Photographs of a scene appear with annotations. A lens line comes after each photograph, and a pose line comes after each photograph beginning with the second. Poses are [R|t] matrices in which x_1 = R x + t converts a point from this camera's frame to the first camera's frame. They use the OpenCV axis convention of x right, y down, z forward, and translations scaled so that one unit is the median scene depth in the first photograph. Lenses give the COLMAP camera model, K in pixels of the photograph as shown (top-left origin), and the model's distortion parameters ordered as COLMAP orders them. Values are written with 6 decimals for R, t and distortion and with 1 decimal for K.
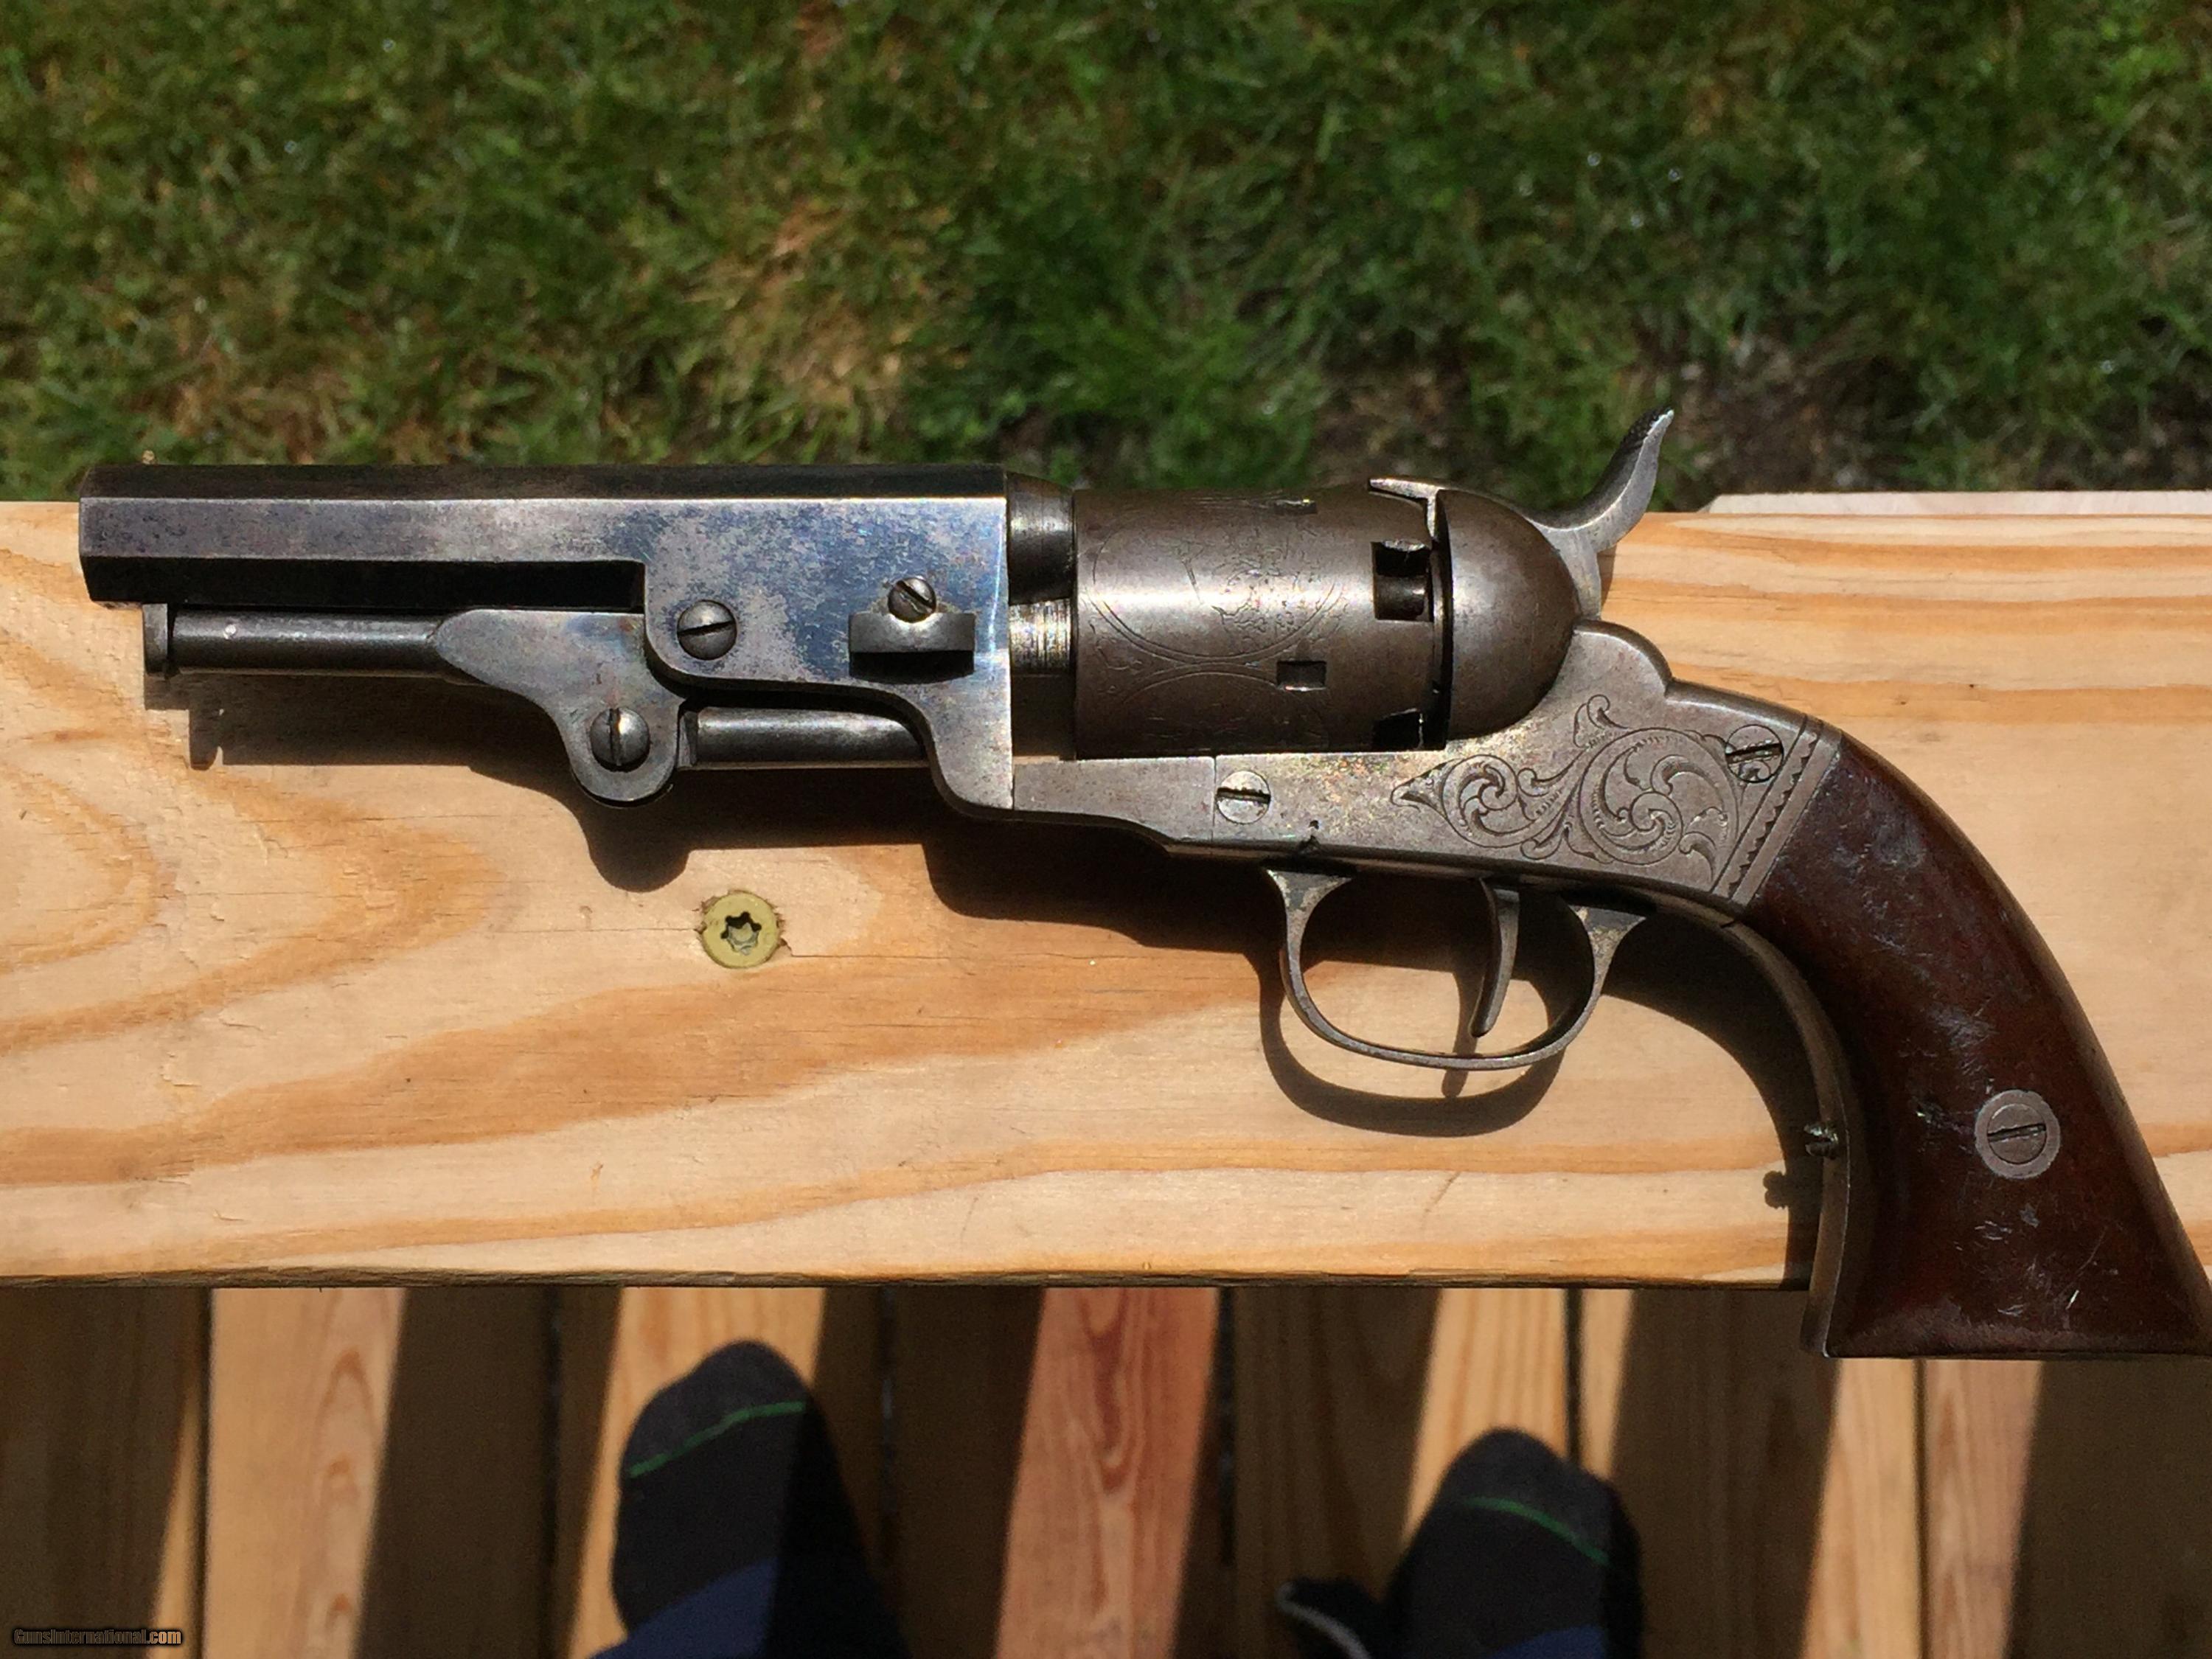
lens RADIAL K [[2694.7, 0, 1098.9], [0, 2694.7, 799.0], [0, 0, 1]] dist [0.023377, 0.015702]
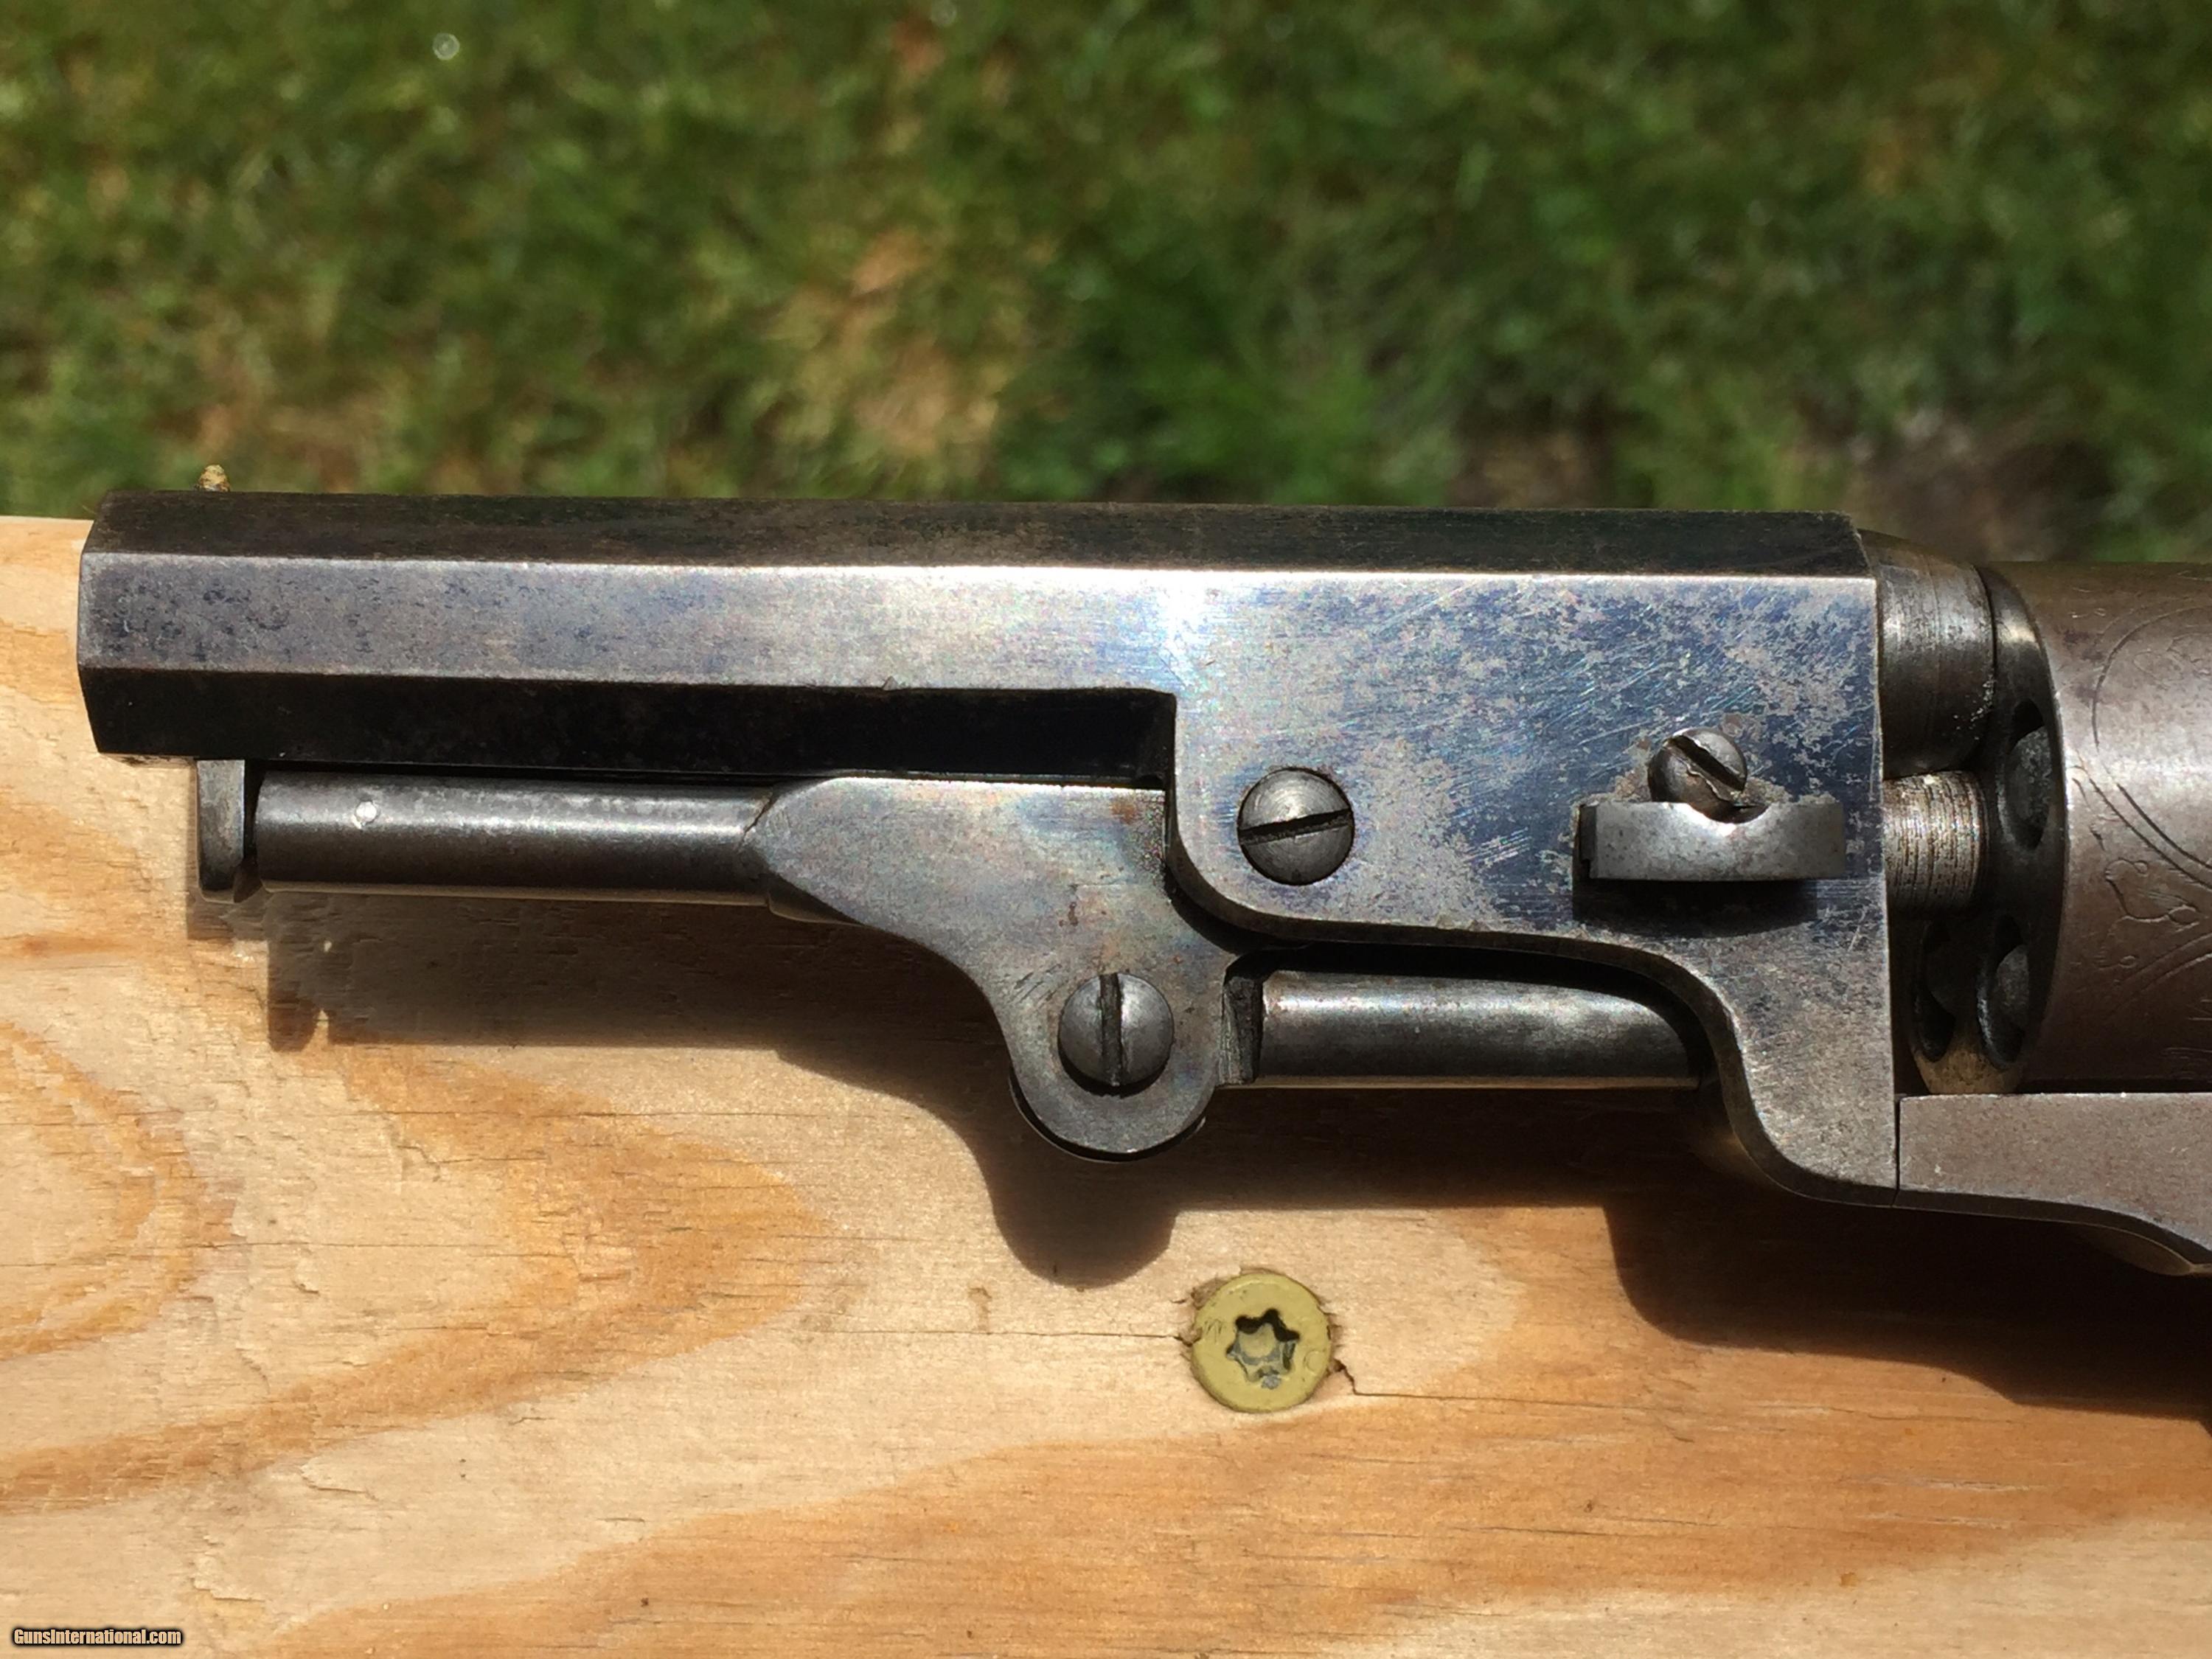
lens RADIAL K [[2941.6, 0, 1194.2], [0, 2941.6, 822.2], [0, 0, 1]] dist [0.034781, -0.007400]
pose [[0.999433, 0.033673, 0.000663, -0.150362], [-0.033648, 0.999155, -0.023592, -0.042037], [-0.001456, 0.023556, 0.999721, 0.400527]]
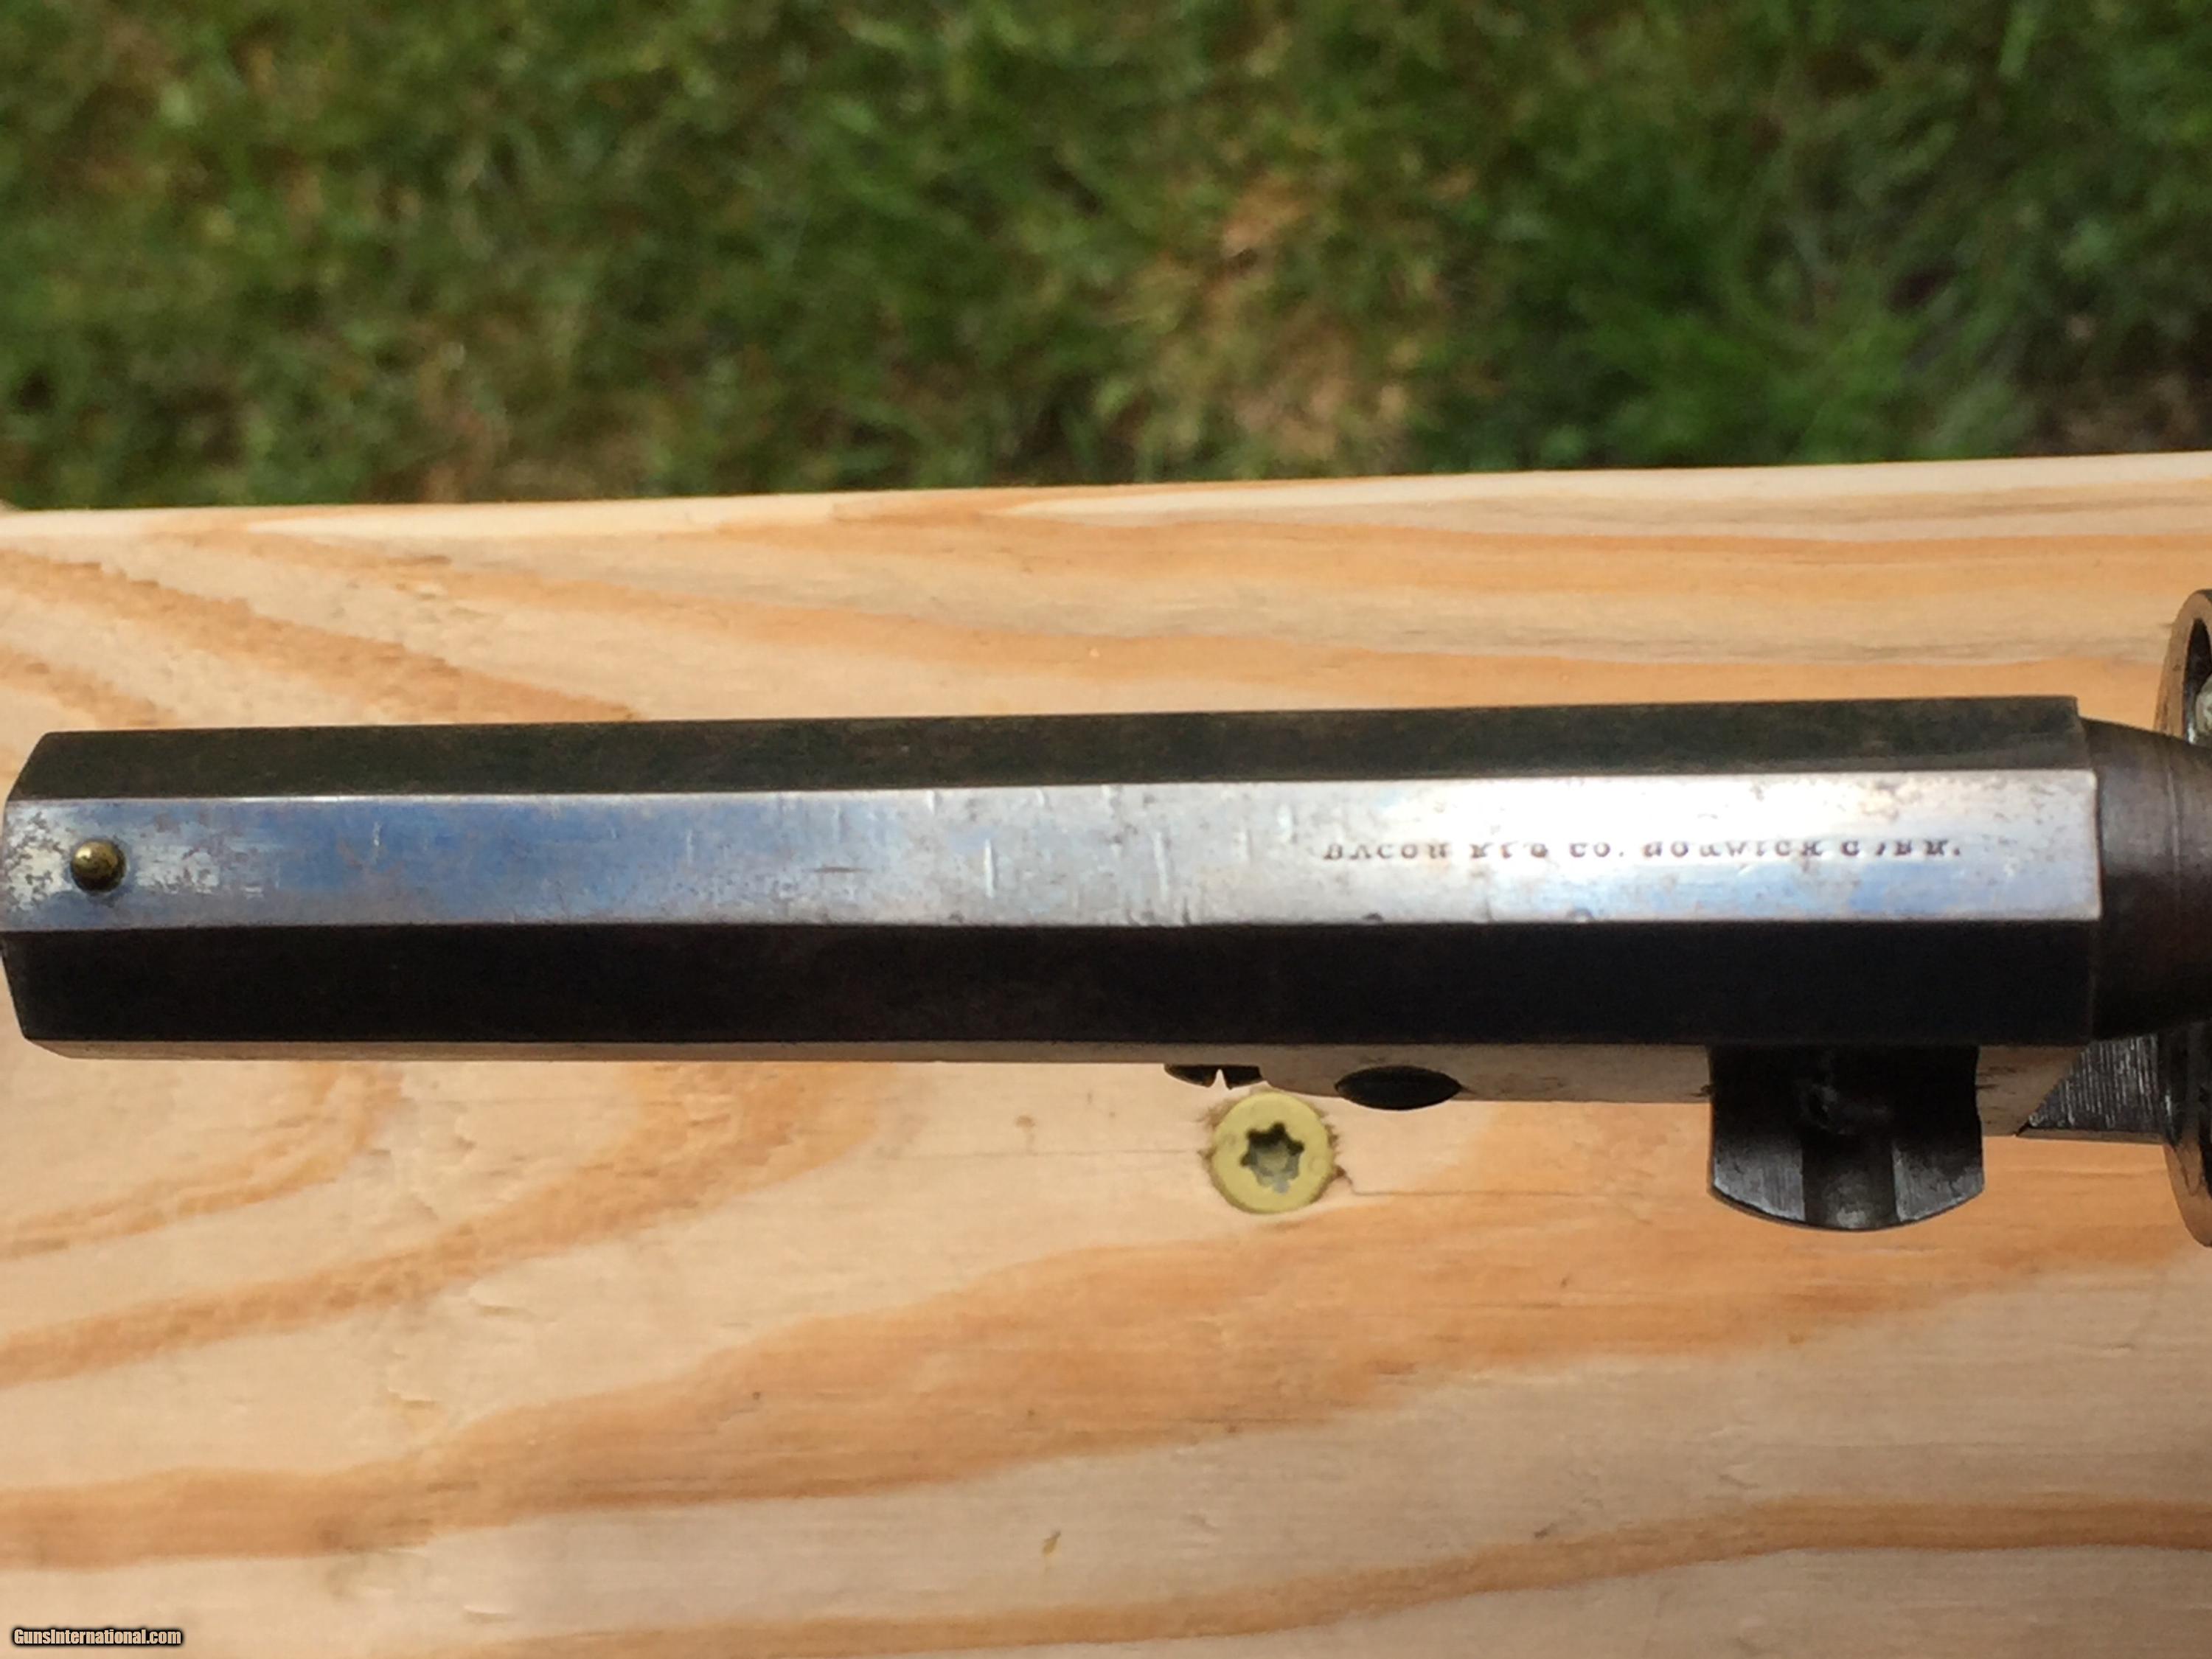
lens RADIAL K [[3836.2, 0, 1106.0], [0, 3836.2, 829.5], [0, 0, 1]] dist [0.011228, 0.203904]
pose [[0.988101, -0.021698, -0.152267, -0.033962], [0.014409, 0.998704, -0.048812, 0.016700], [0.153129, 0.046037, 0.987133, 0.115558]]
